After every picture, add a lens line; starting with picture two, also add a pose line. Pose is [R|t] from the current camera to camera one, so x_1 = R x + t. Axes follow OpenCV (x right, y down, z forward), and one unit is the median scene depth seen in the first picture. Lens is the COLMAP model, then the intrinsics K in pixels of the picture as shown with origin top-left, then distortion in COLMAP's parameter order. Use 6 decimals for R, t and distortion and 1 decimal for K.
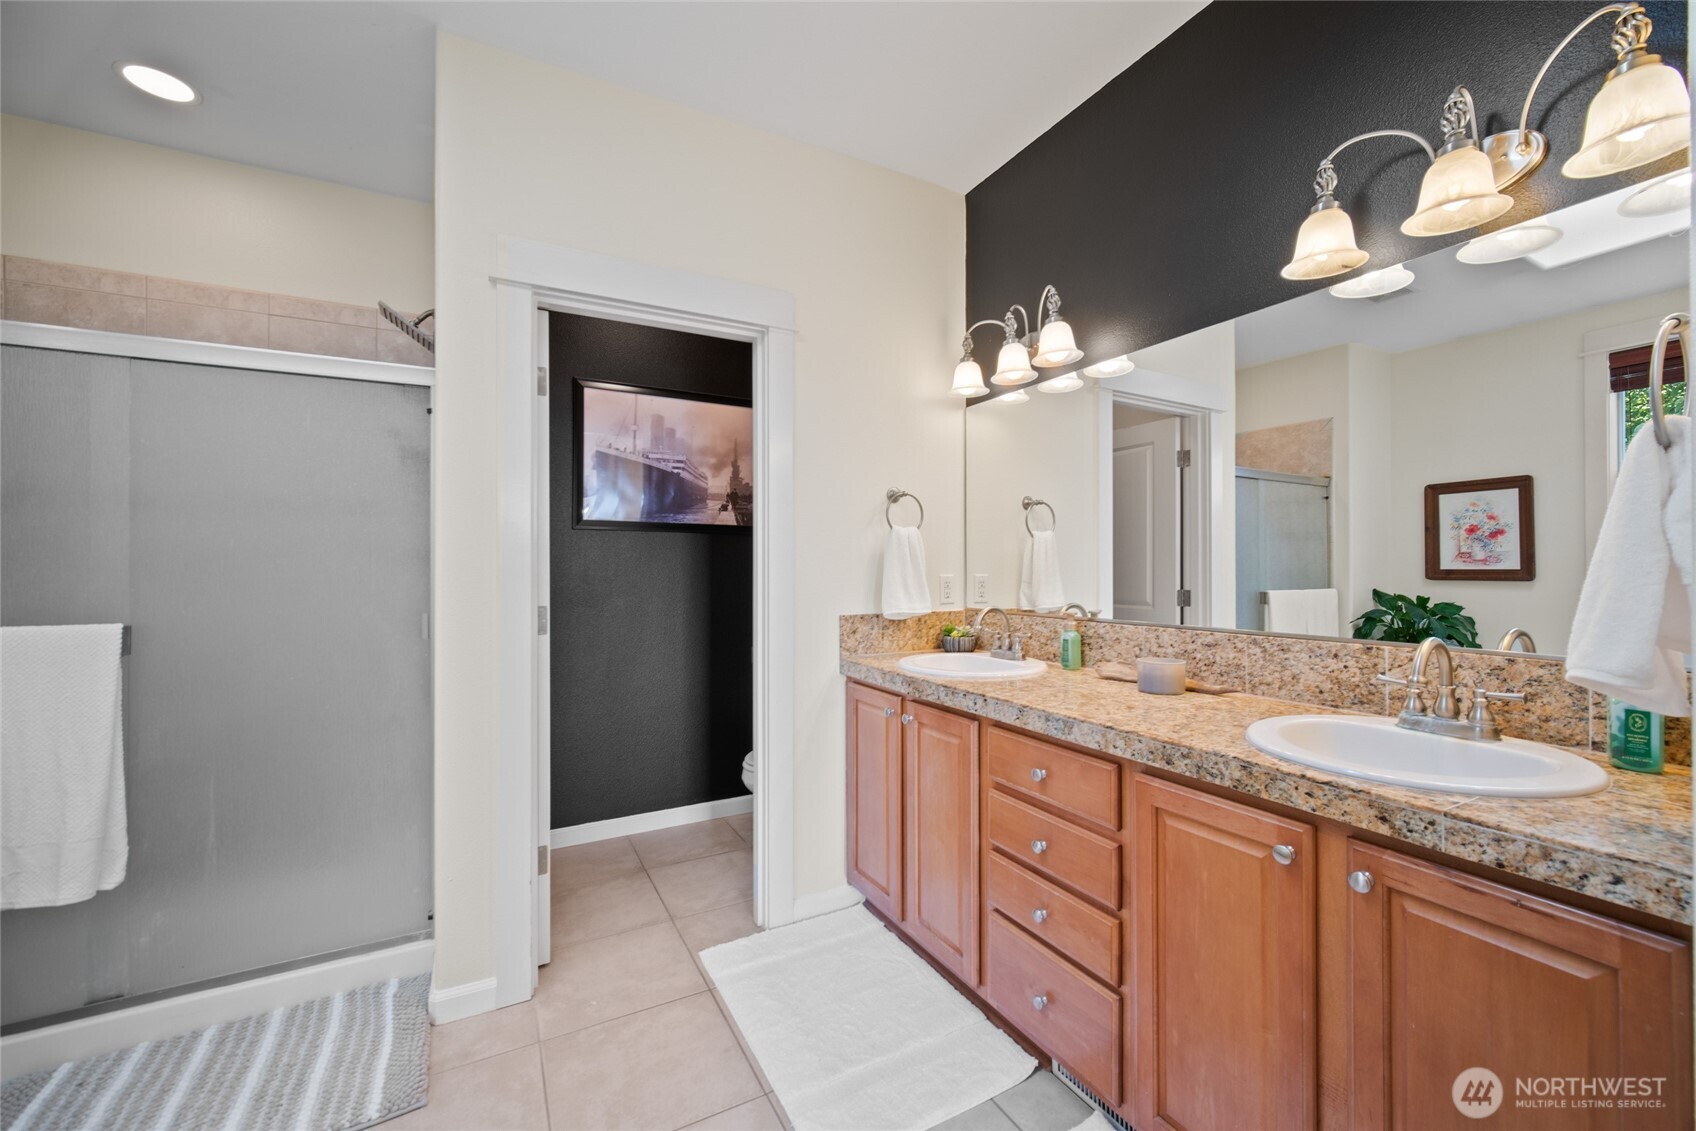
lens RADIAL K [[679.2, 0, 850.5], [0, 679.2, 565.2], [0, 0, 1]] dist [-0.000331, 0.000052]
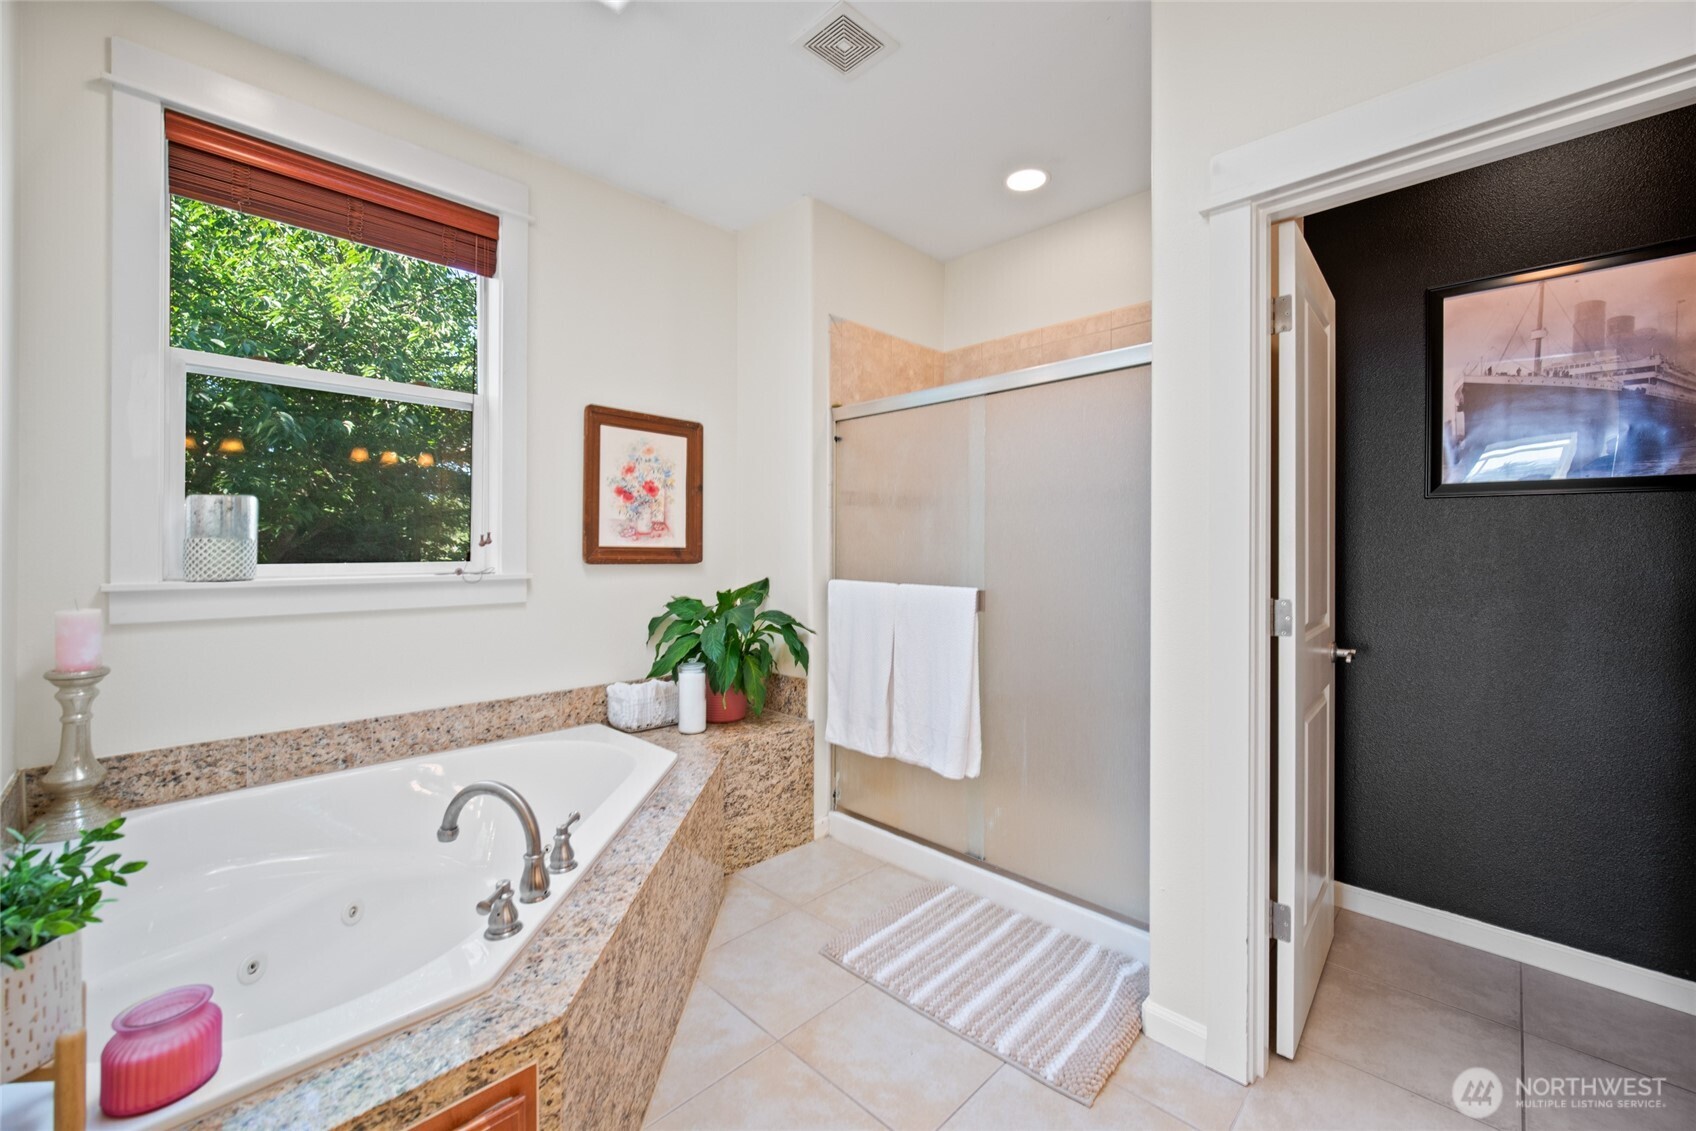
lens RADIAL K [[679.2, 0, 852.9], [0, 679.2, 547.3], [0, 0, 1]] dist [-0.000331, 0.000052]
pose [[0.312979, 0.004944, -0.949747, 0.149429], [-0.004463, 0.999983, 0.003734, -0.000897], [0.949749, 0.003070, 0.312996, 0.309630]]
